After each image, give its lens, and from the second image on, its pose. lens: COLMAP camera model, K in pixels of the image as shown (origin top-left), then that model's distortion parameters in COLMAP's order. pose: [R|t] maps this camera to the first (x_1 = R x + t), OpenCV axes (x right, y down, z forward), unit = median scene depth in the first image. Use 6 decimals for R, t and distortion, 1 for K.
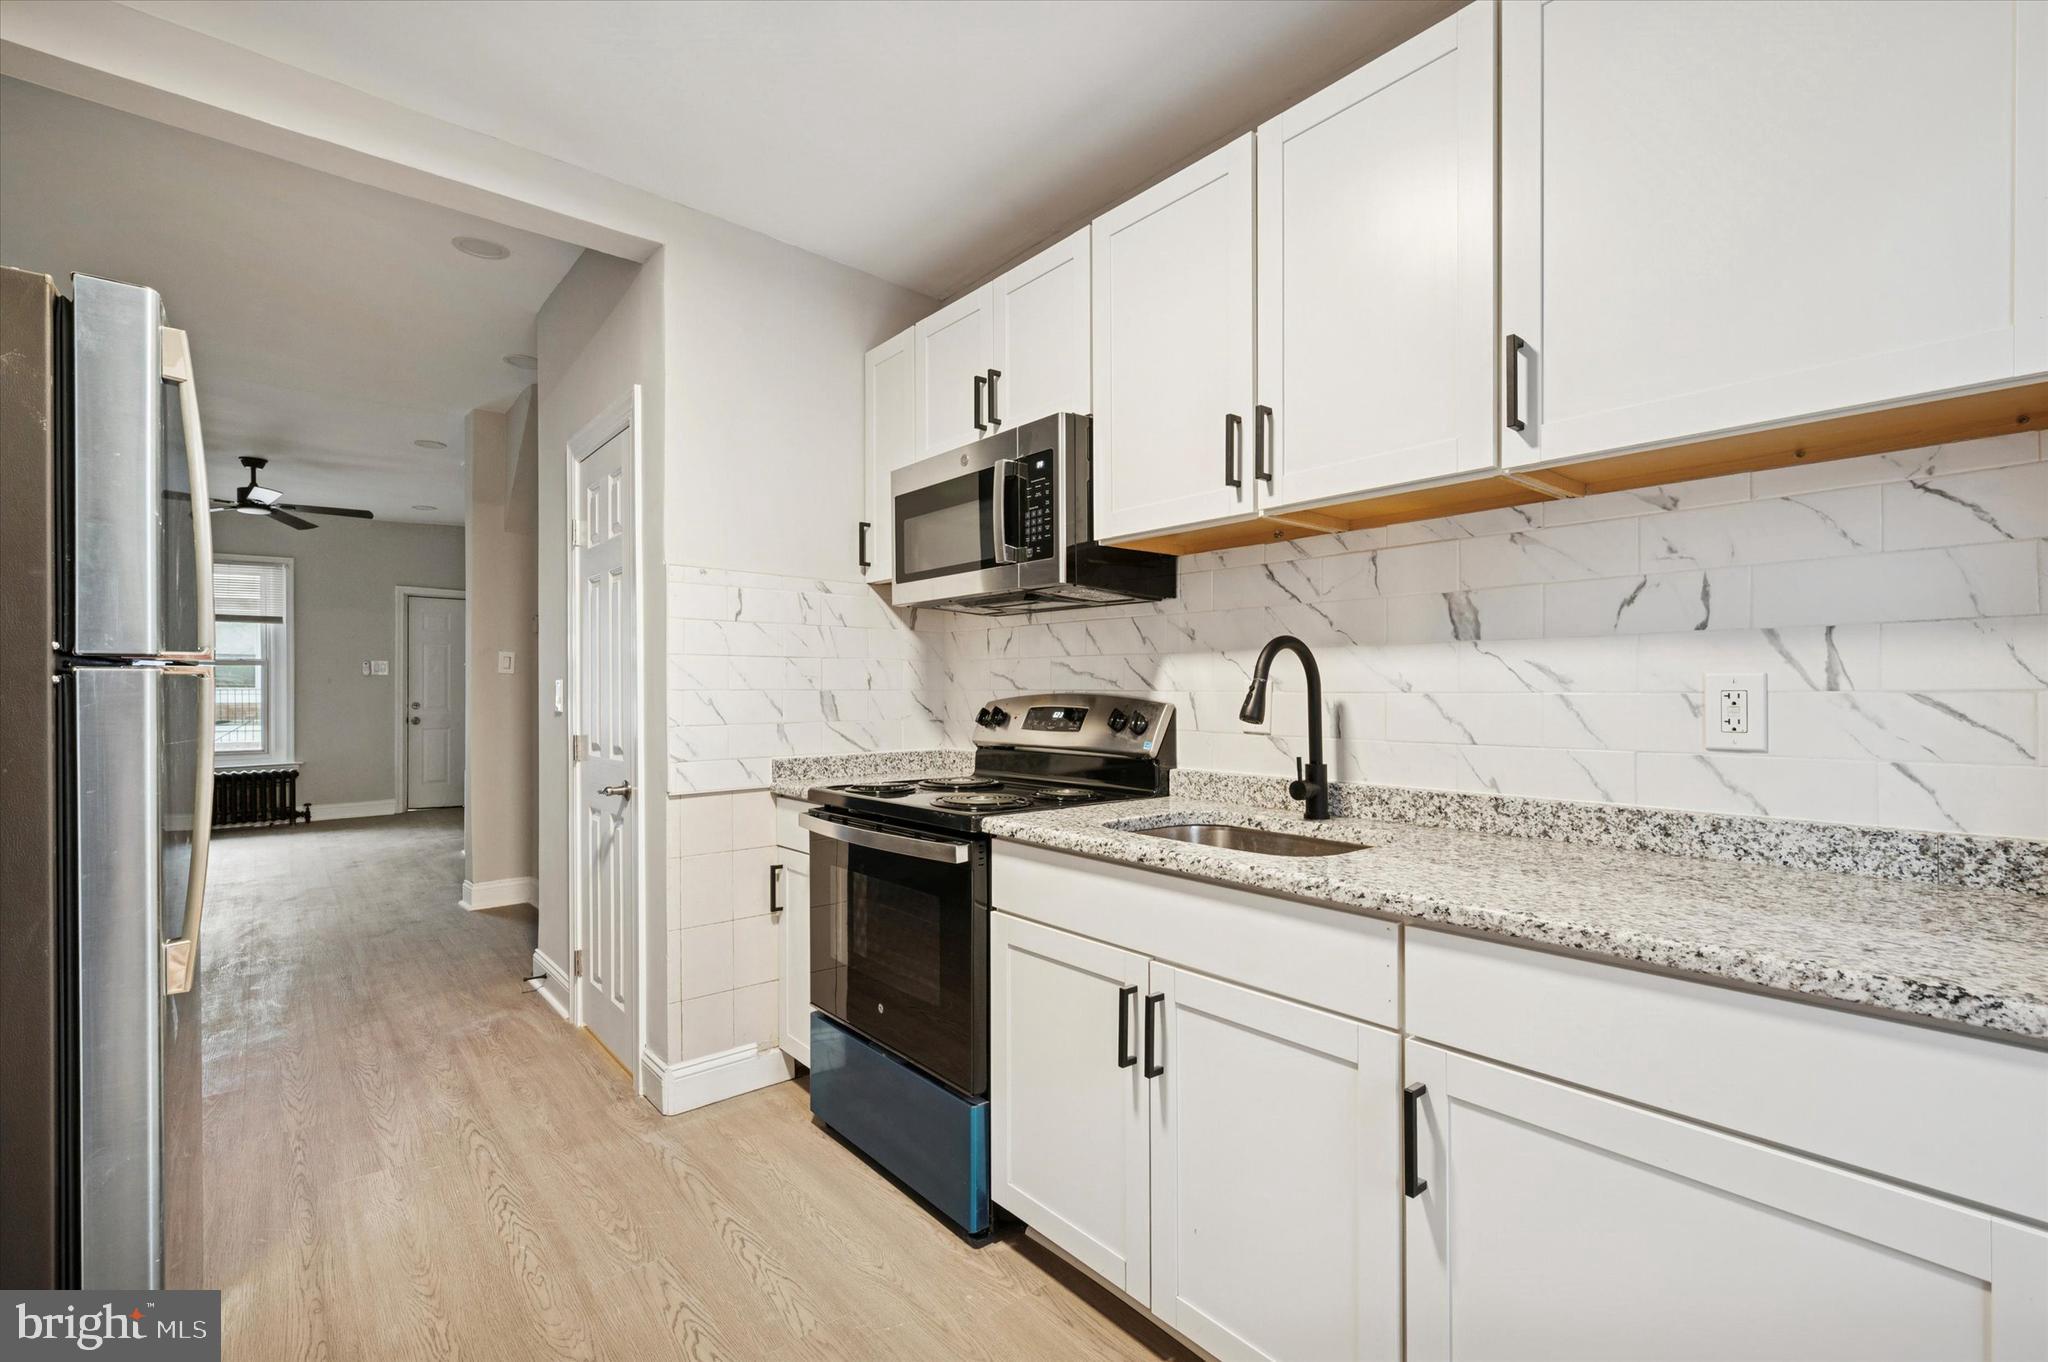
lens RADIAL K [[830.3, 0, 985.0], [0, 830.3, 675.3], [0, 0, 1]] dist [-0.014909, -0.000119]
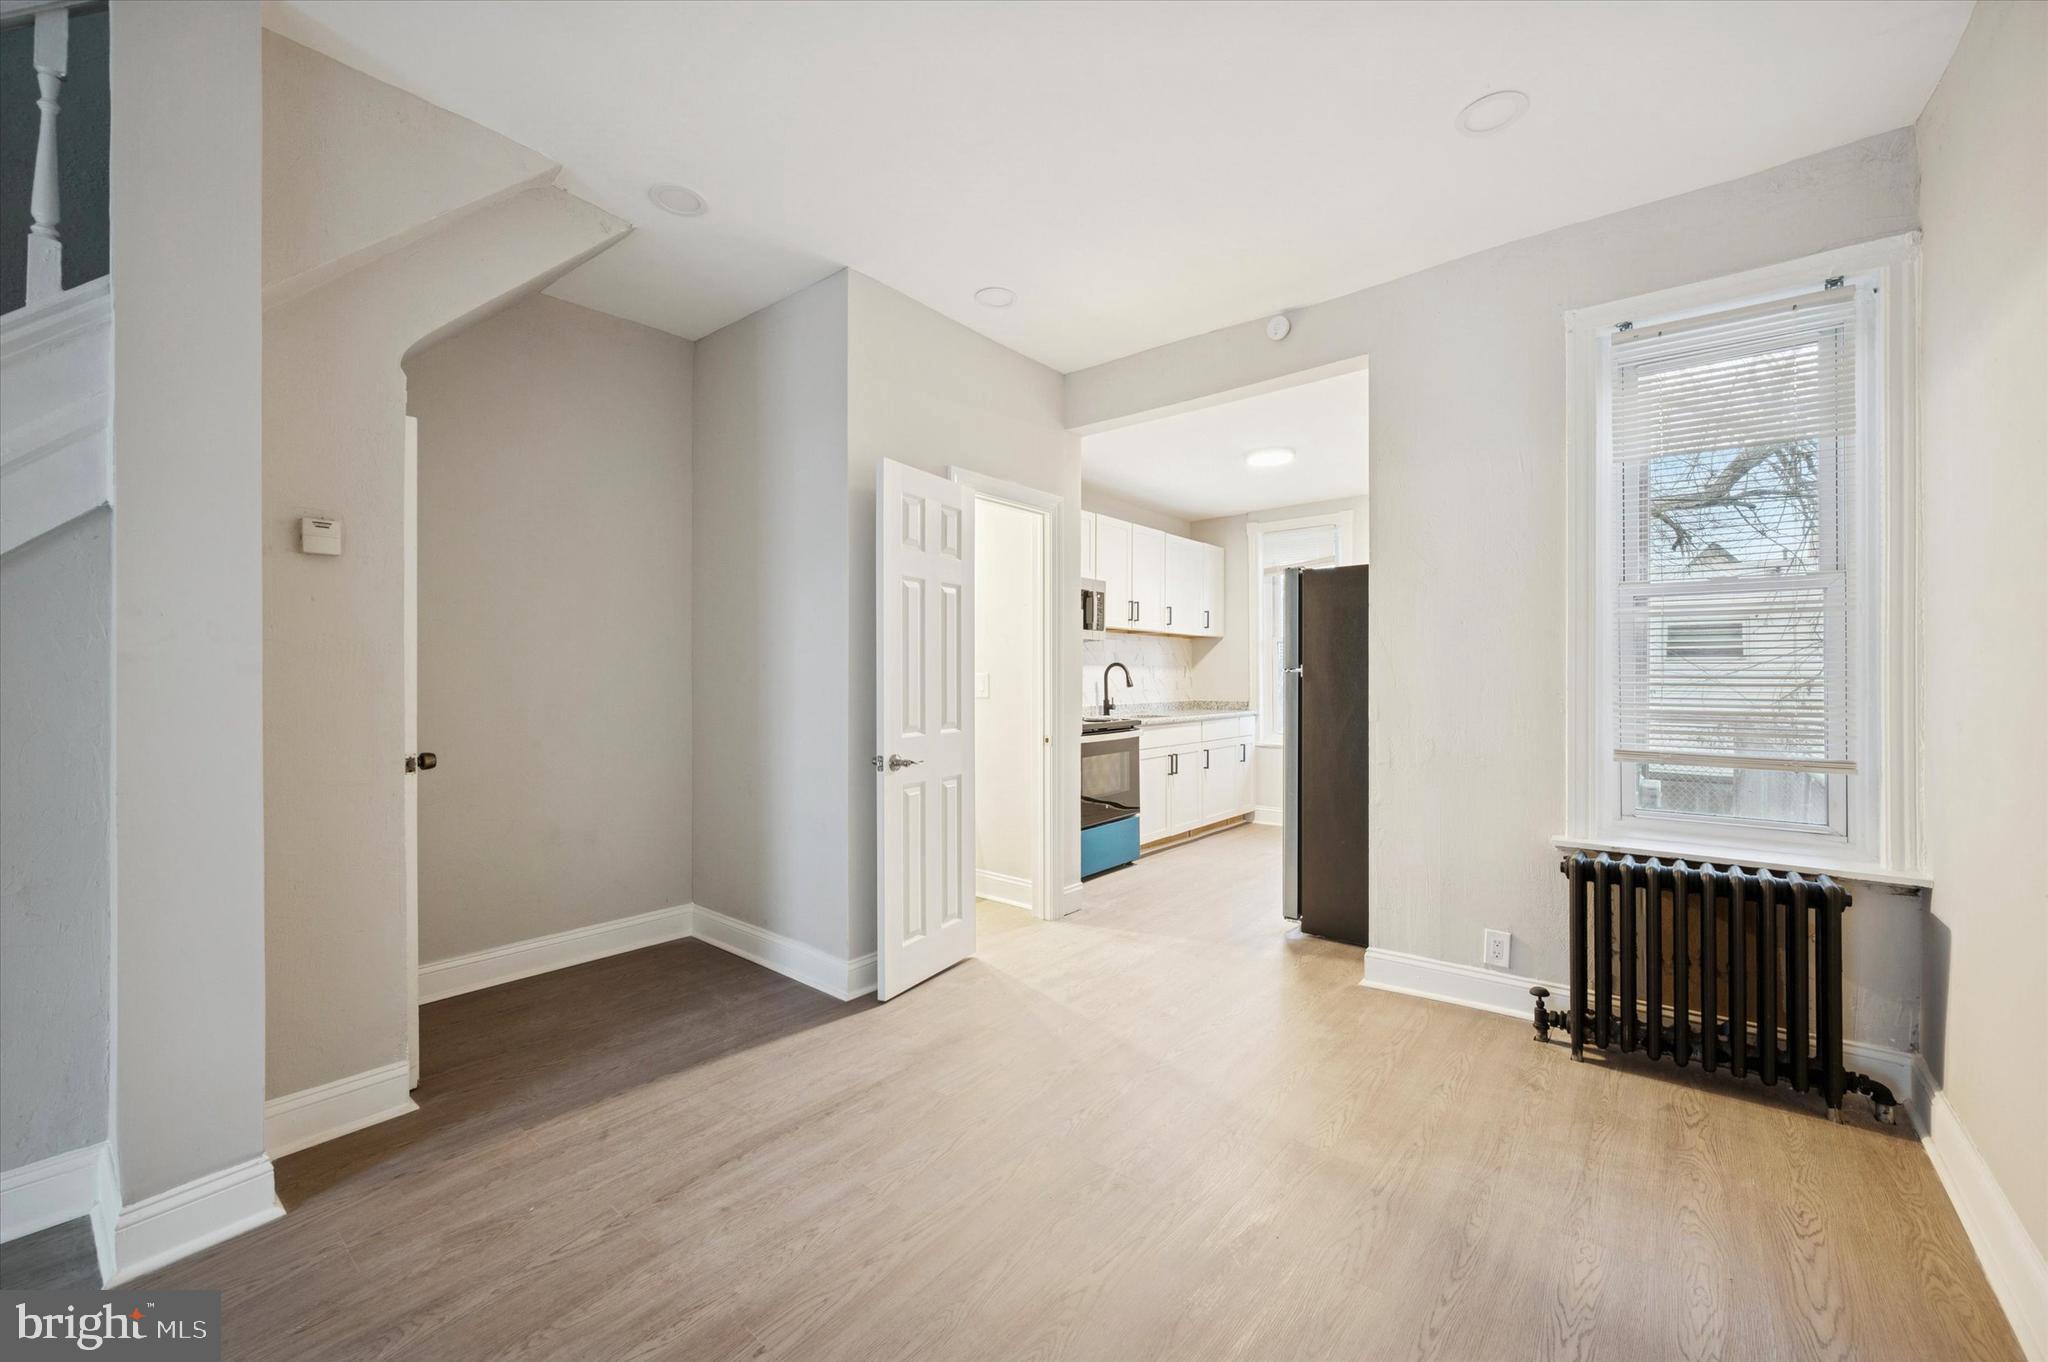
lens RADIAL K [[830.3, 0, 985.0], [0, 830.3, 675.3], [0, 0, 1]] dist [-0.014909, -0.000119]
pose [[-0.159984, 0.001931, 0.987118, -2.656871], [-0.019598, 0.999795, -0.005132, 0.030821], [-0.986925, -0.020166, -0.159914, 1.876867]]
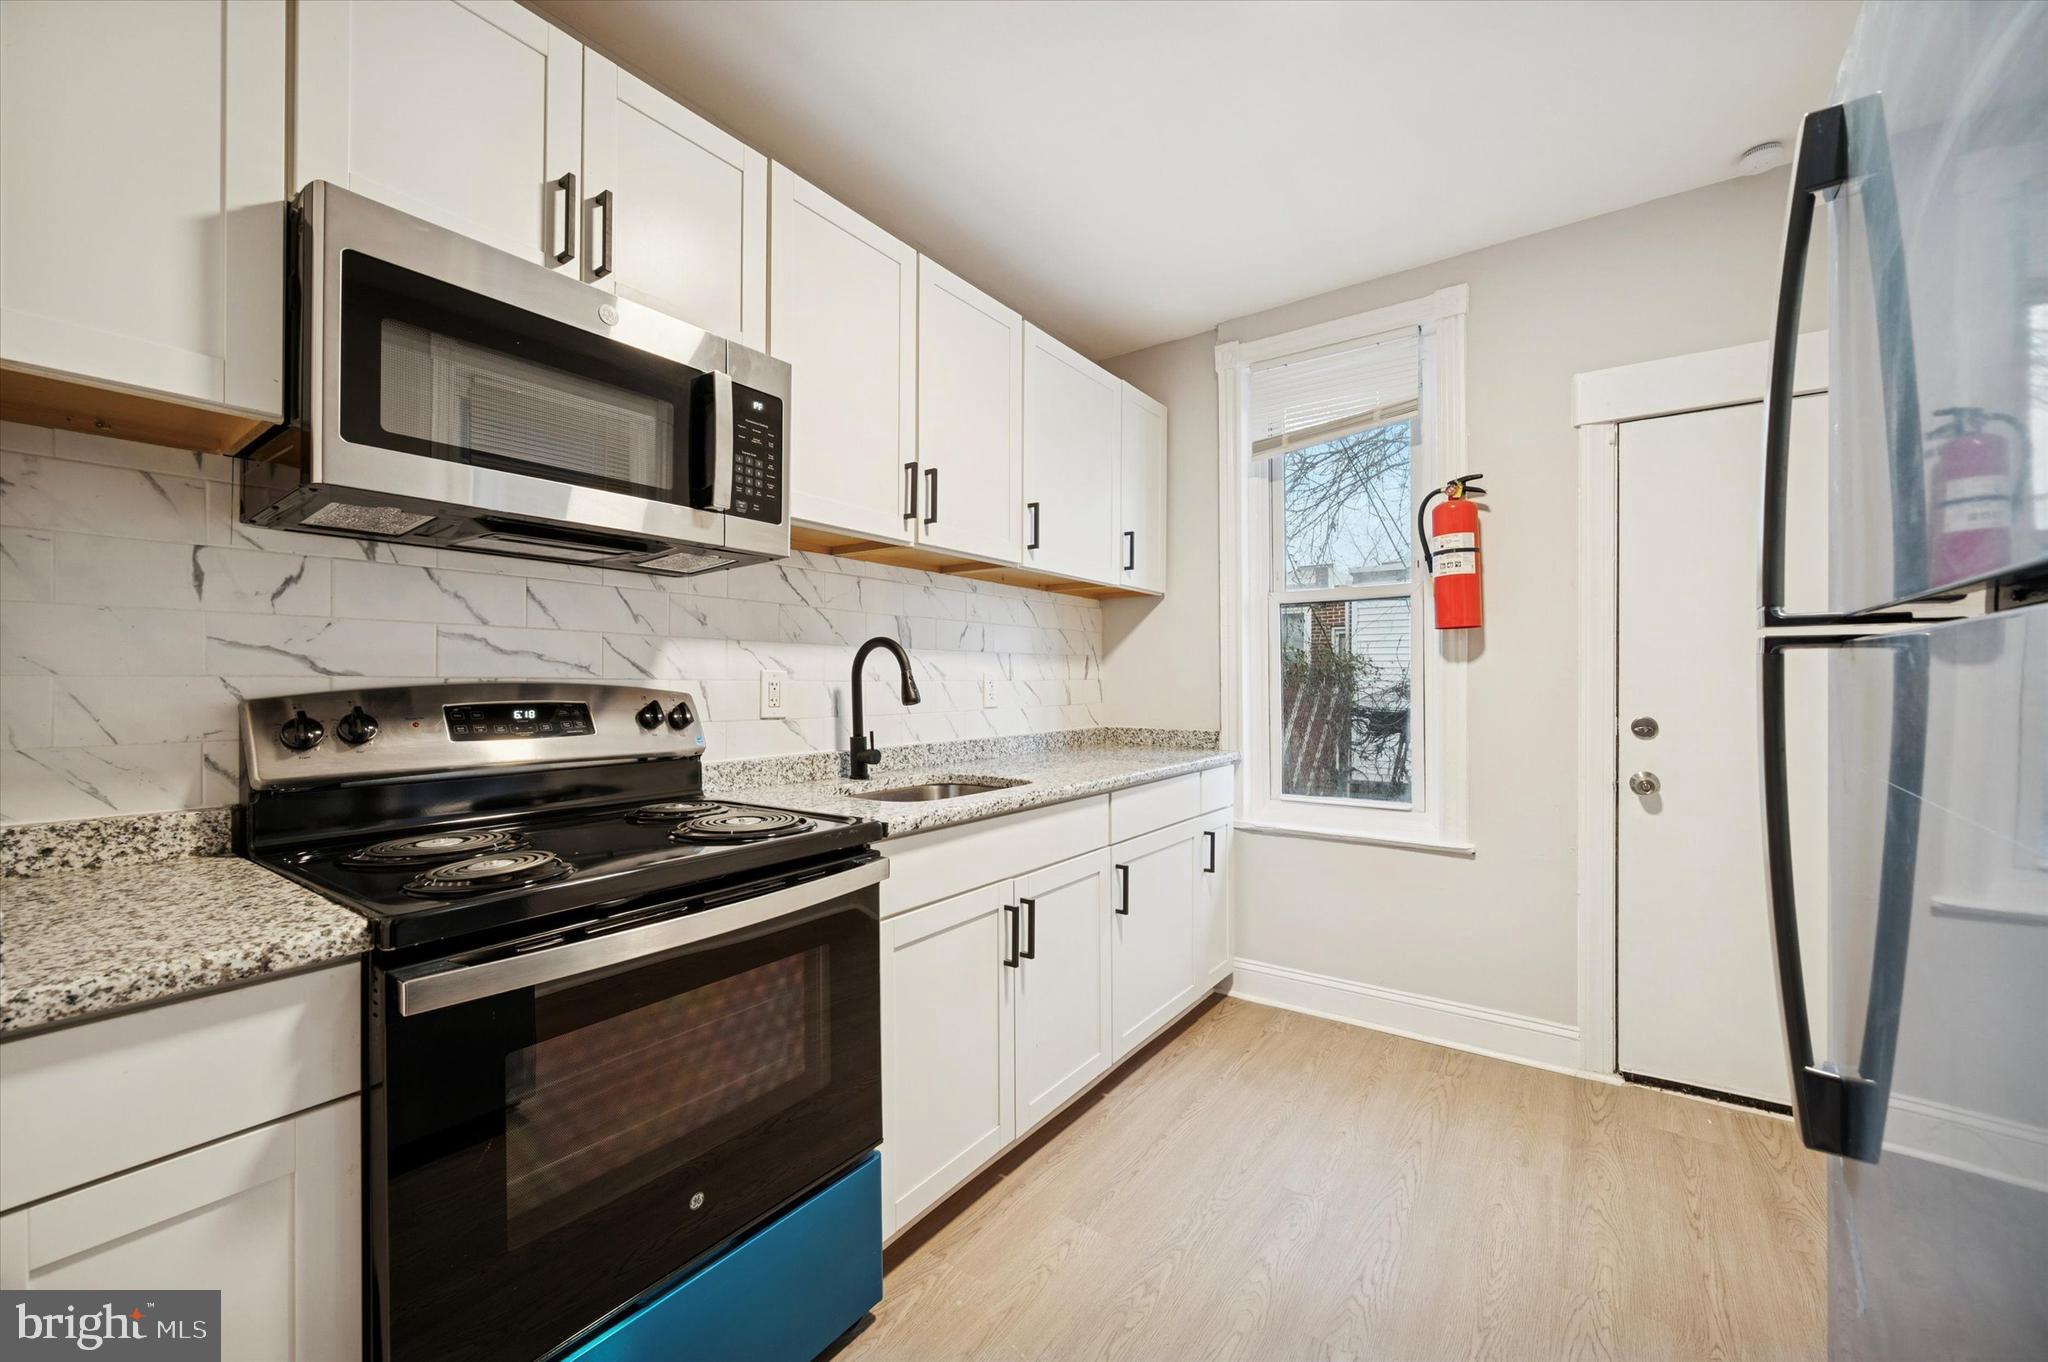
lens RADIAL K [[830.3, 0, 985.0], [0, 830.3, 675.3], [0, 0, 1]] dist [-0.014909, -0.000119]
pose [[-0.225157, 0.006862, 0.974298, -0.835636], [-0.020823, 0.999713, -0.011853, 0.021060], [-0.974100, -0.022957, -0.224950, 1.018540]]
